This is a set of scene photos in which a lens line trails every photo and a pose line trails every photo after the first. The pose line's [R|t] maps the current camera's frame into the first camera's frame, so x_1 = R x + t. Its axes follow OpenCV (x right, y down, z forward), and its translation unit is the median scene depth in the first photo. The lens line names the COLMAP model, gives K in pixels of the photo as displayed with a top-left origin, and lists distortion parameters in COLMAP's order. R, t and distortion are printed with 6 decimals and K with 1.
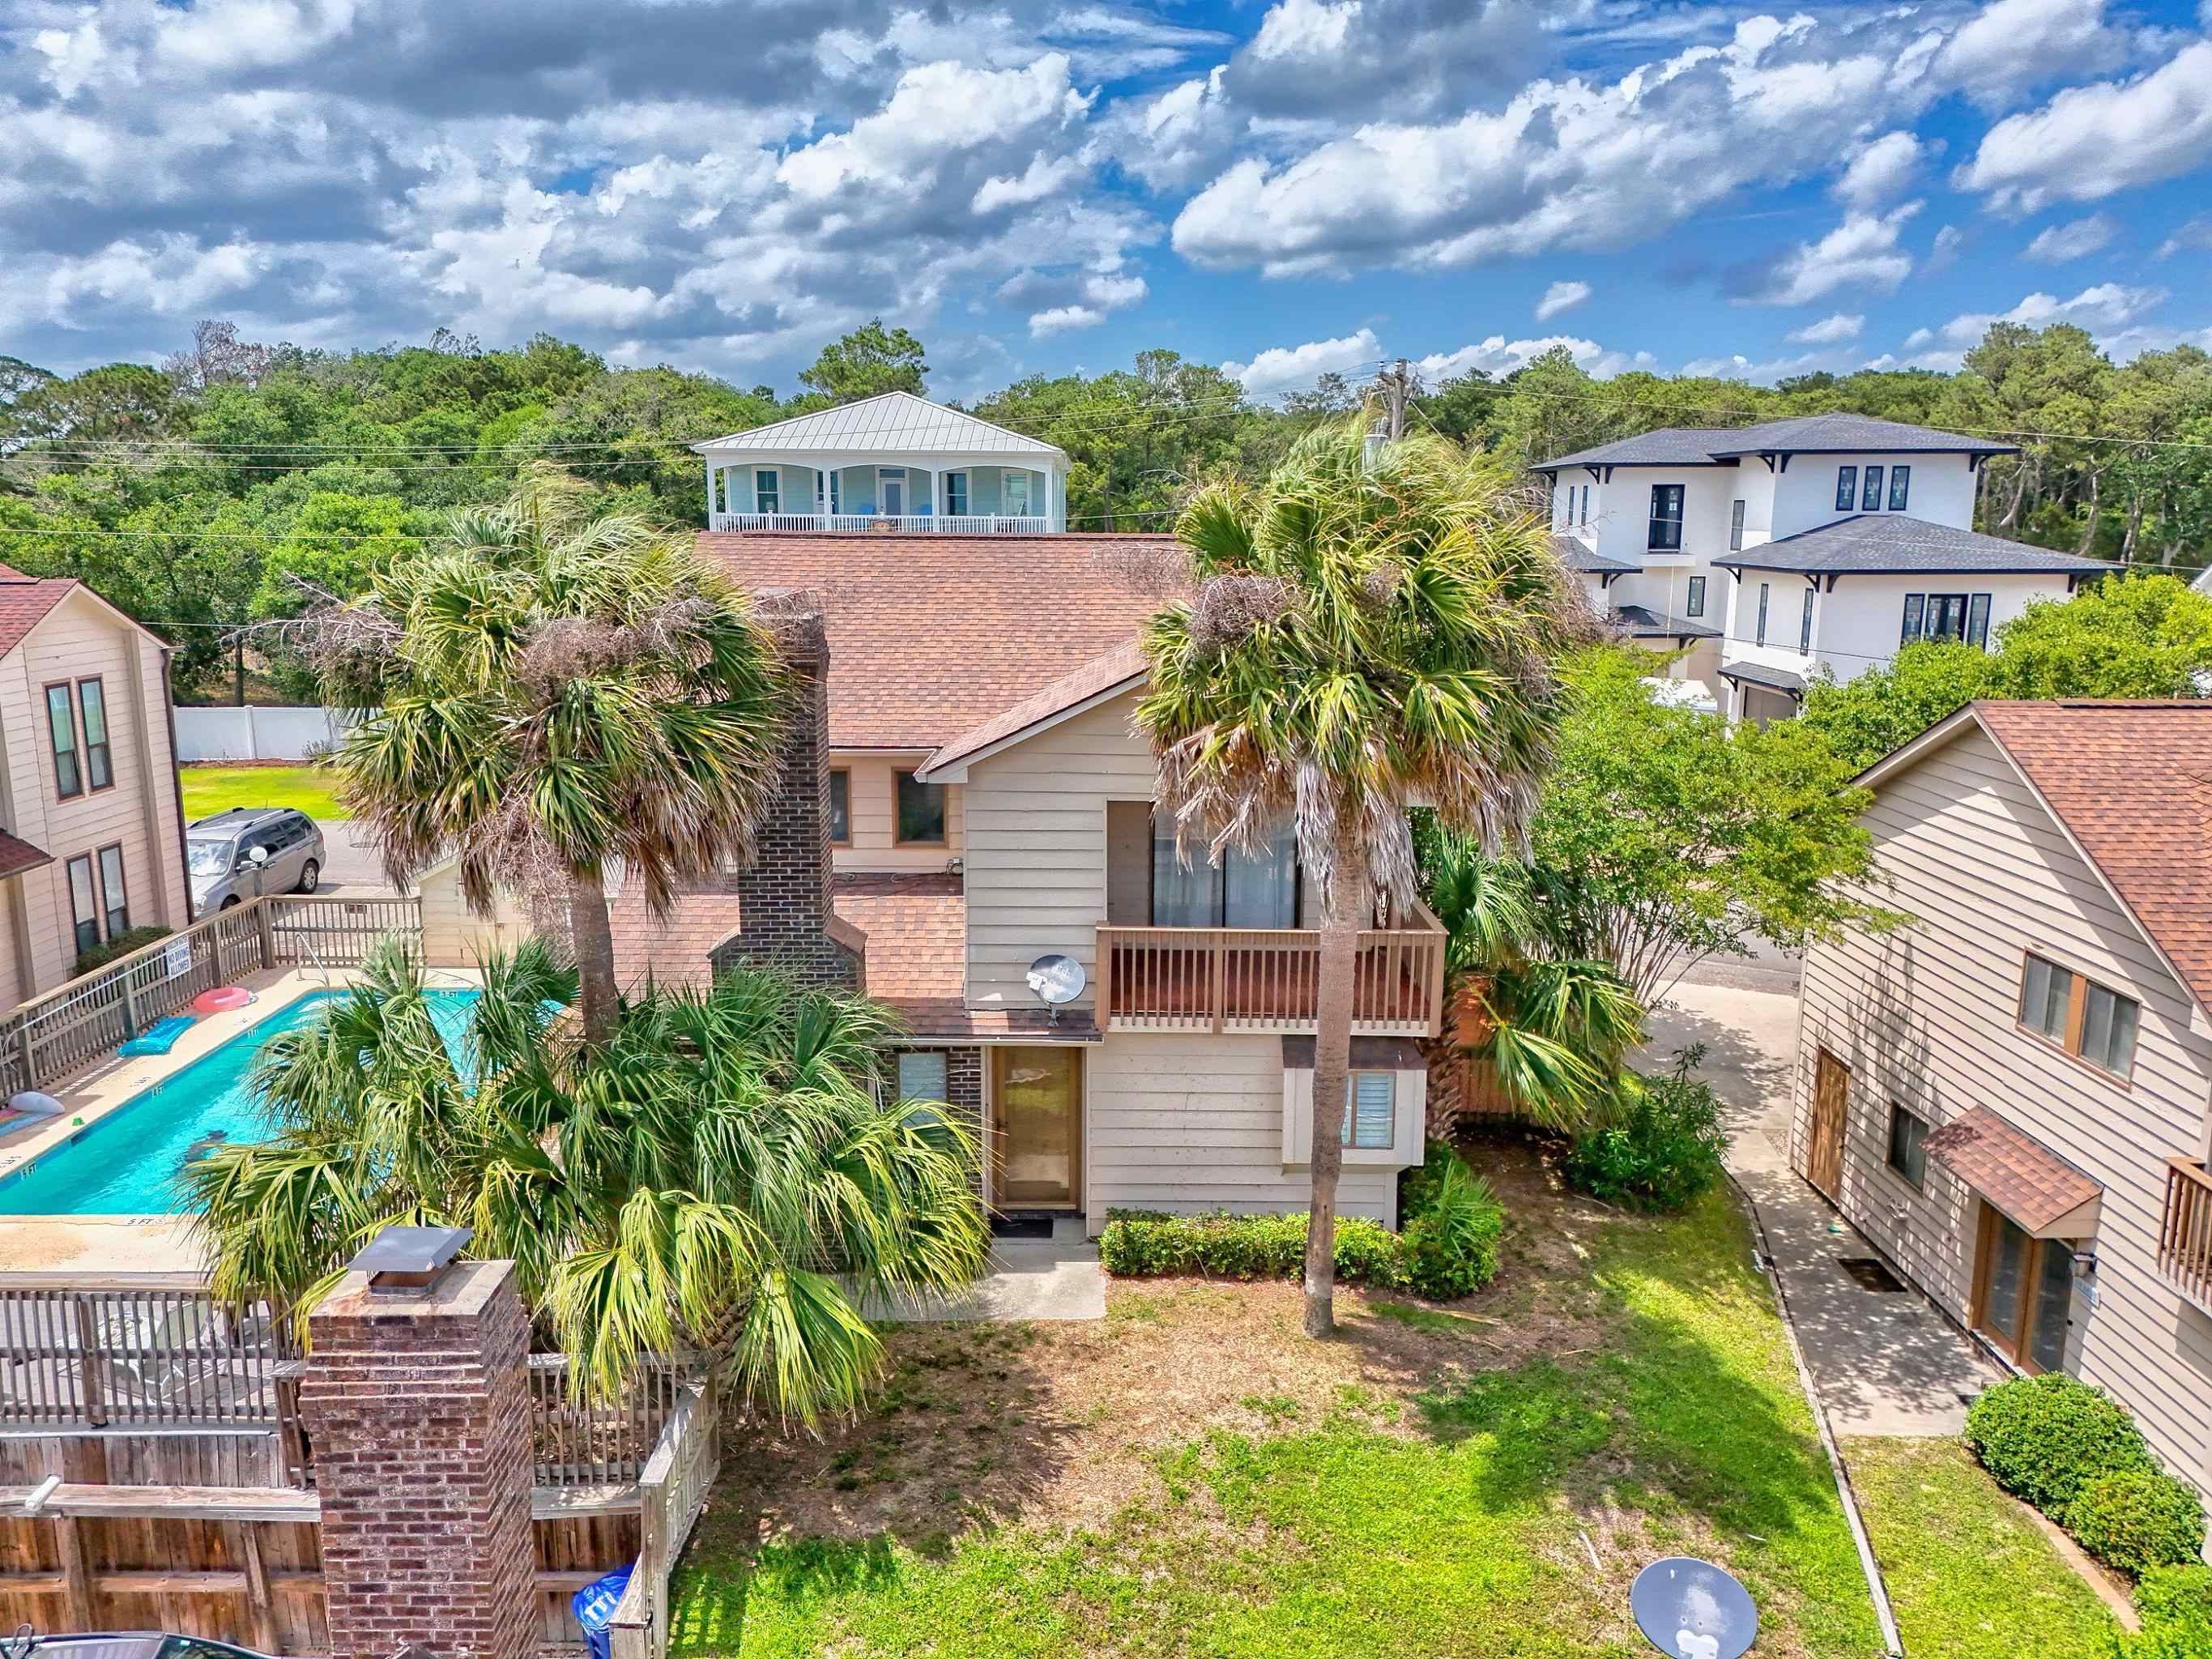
lens RADIAL K [[1624.9, 0, 1106.0], [0, 1624.9, 829.5], [0, 0, 1]] dist [0.072016, -0.060307]
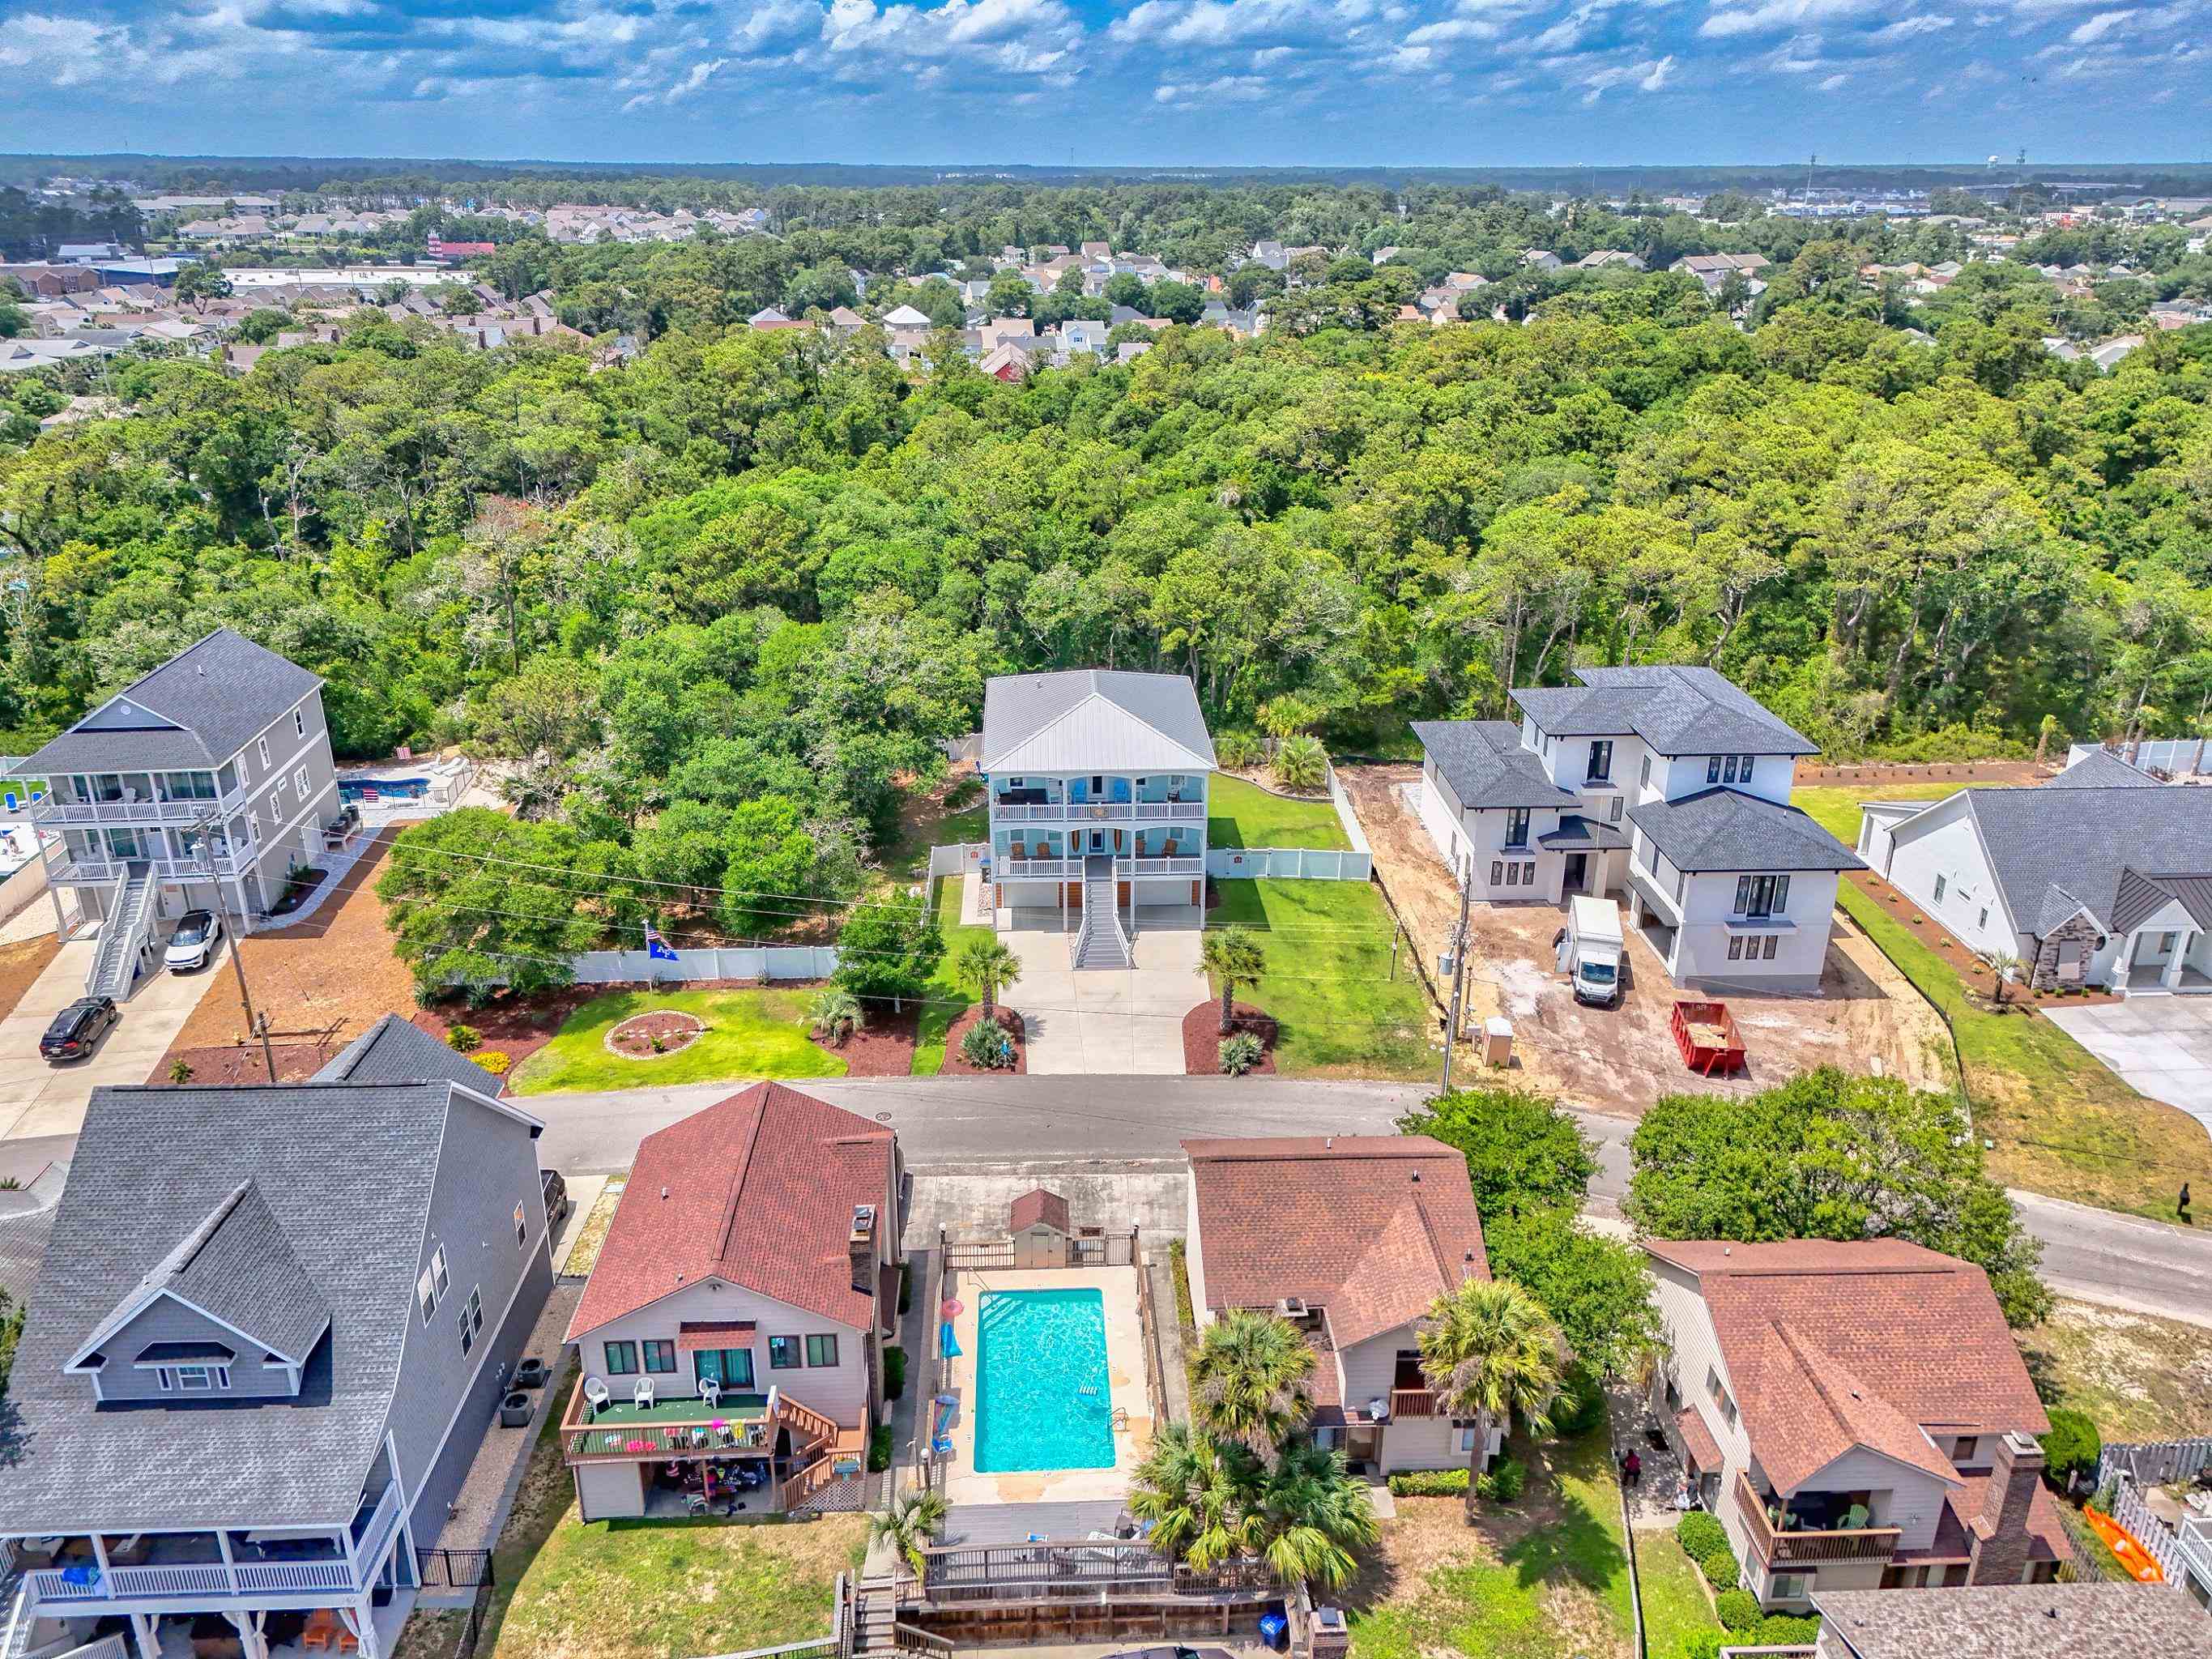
lens RADIAL K [[1624.9, 0, 1106.0], [0, 1624.9, 829.5], [0, 0, 1]] dist [0.072016, -0.060307]
pose [[0.999058, -0.019253, 0.038885, -0.610657], [0.011373, 0.981029, 0.193528, -1.494831], [-0.041873, -0.192904, 0.980324, -1.663044]]
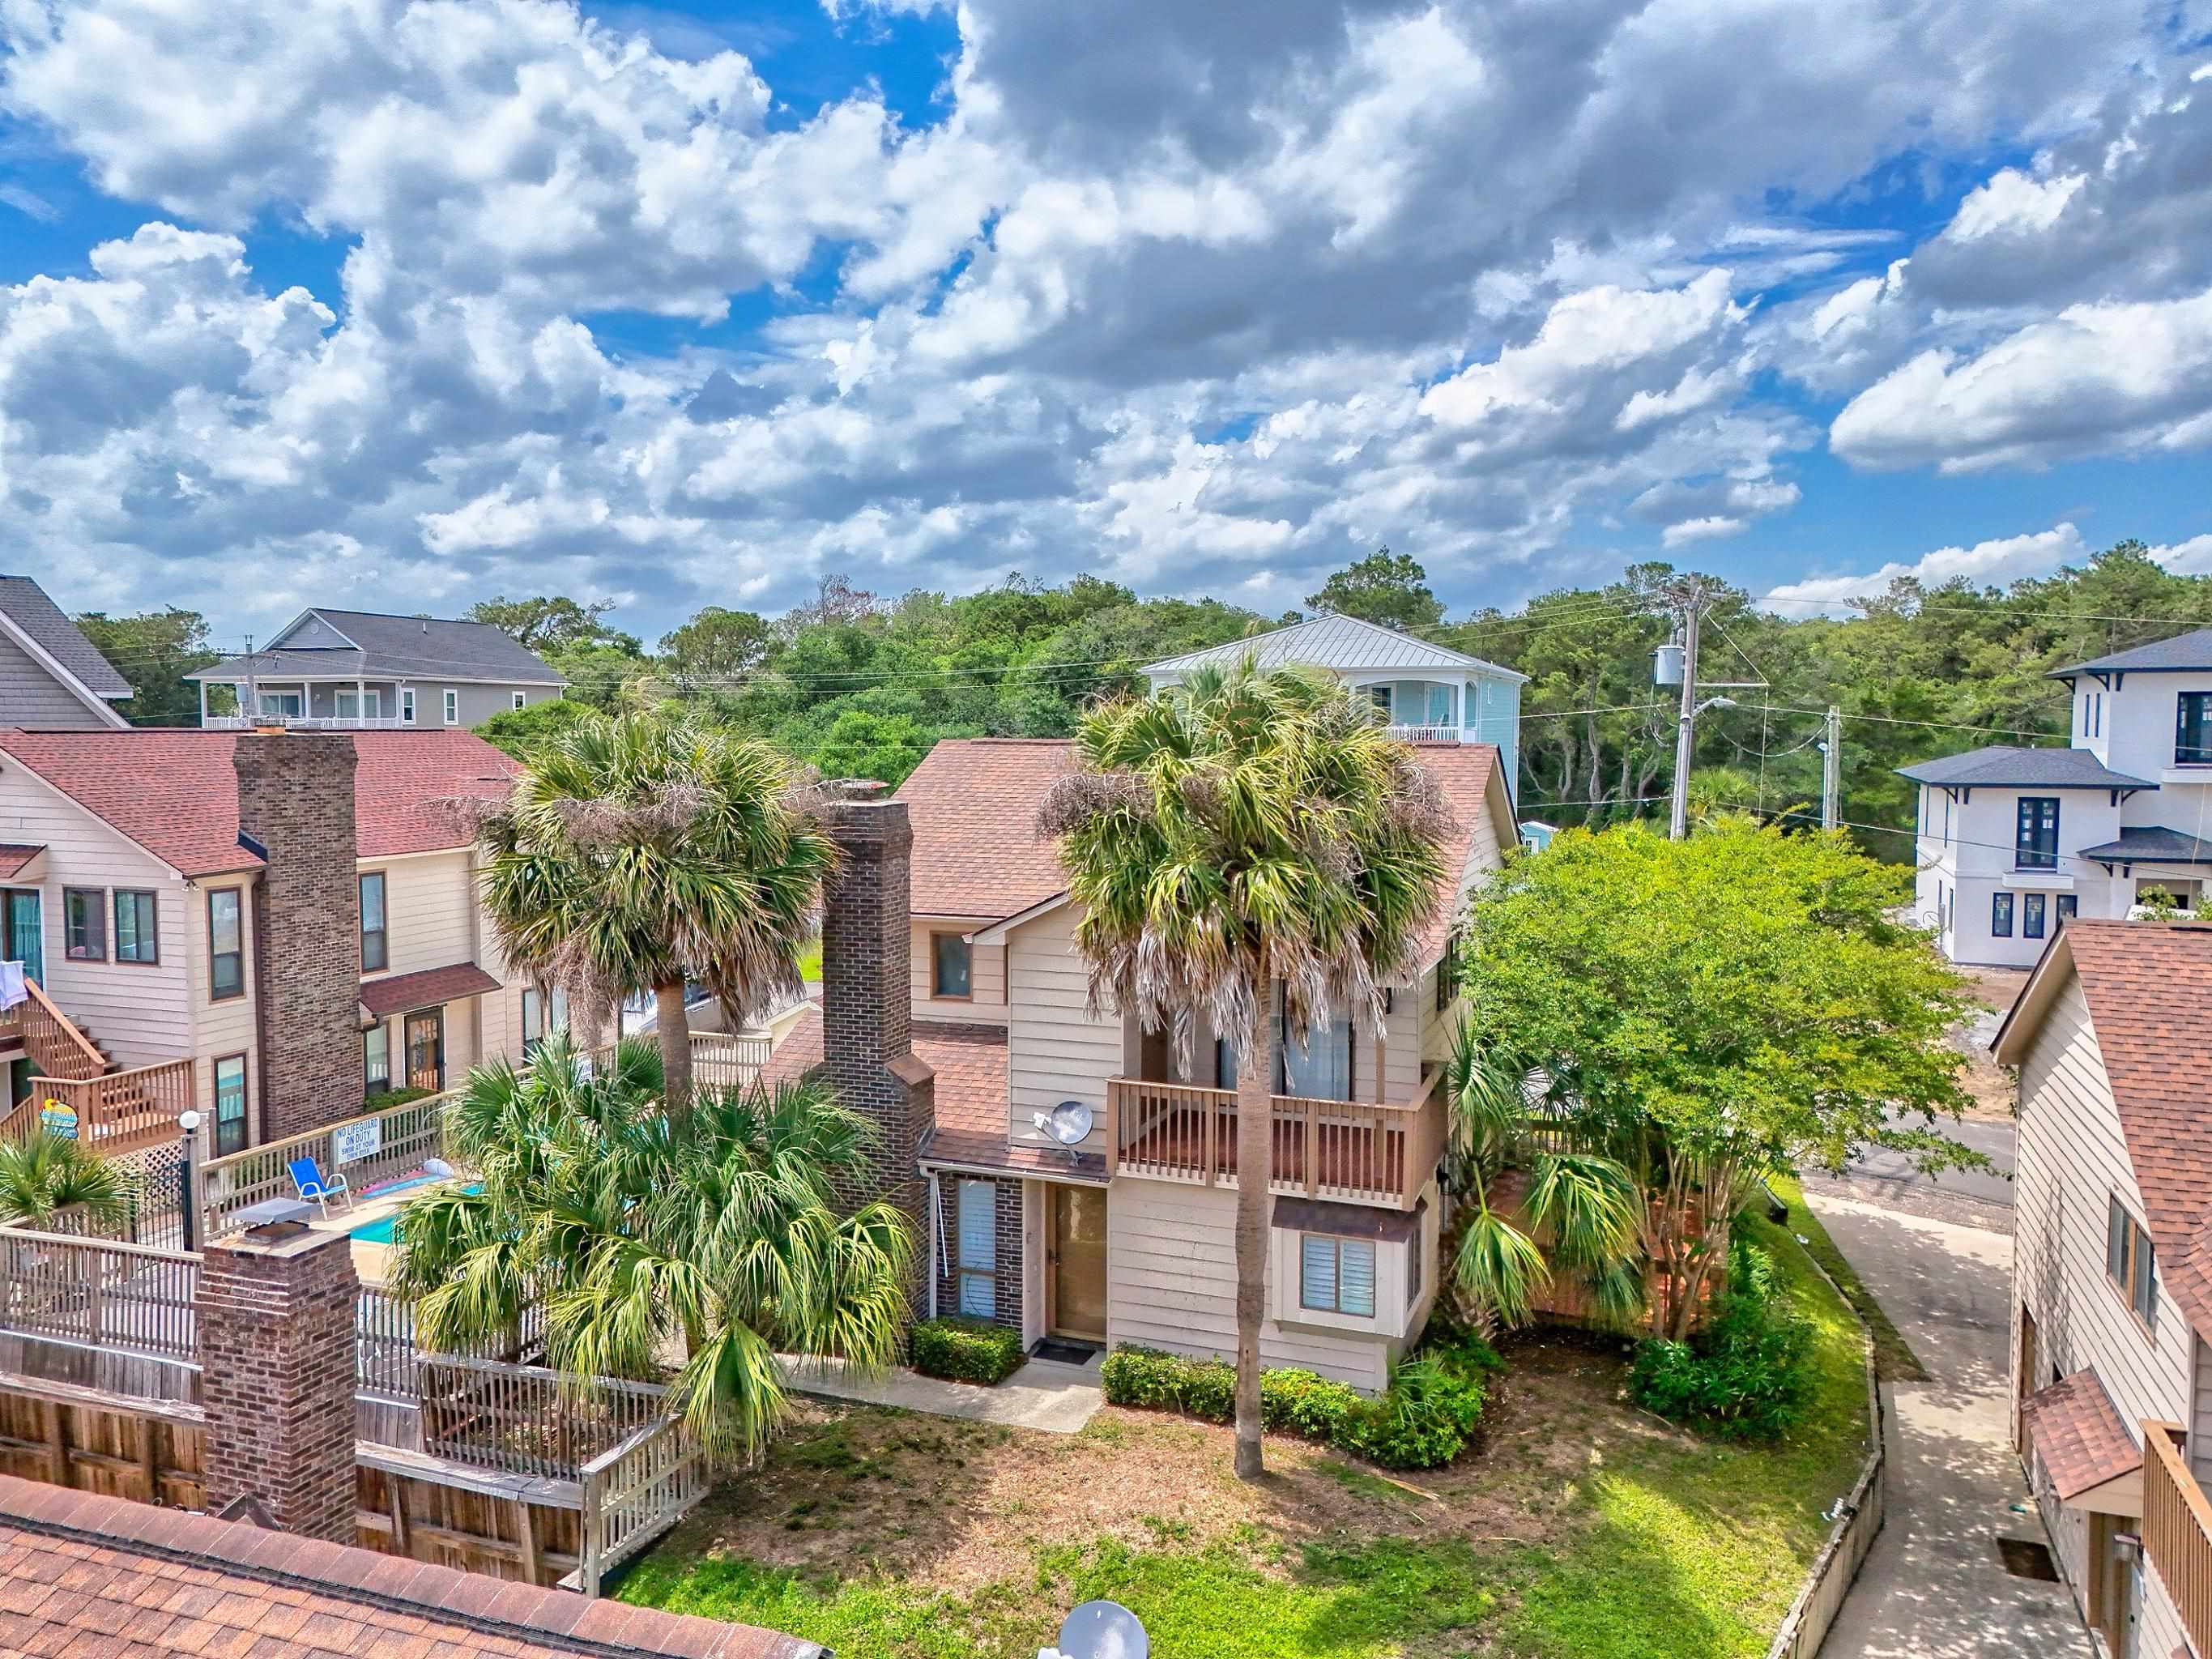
lens RADIAL K [[1624.9, 0, 1106.0], [0, 1624.9, 829.5], [0, 0, 1]] dist [0.072016, -0.060307]
pose [[0.934090, 0.020131, -0.356469, 0.392513], [-0.065613, 0.991084, -0.115963, 0.018801], [0.350956, 0.131709, 0.927083, -0.077192]]
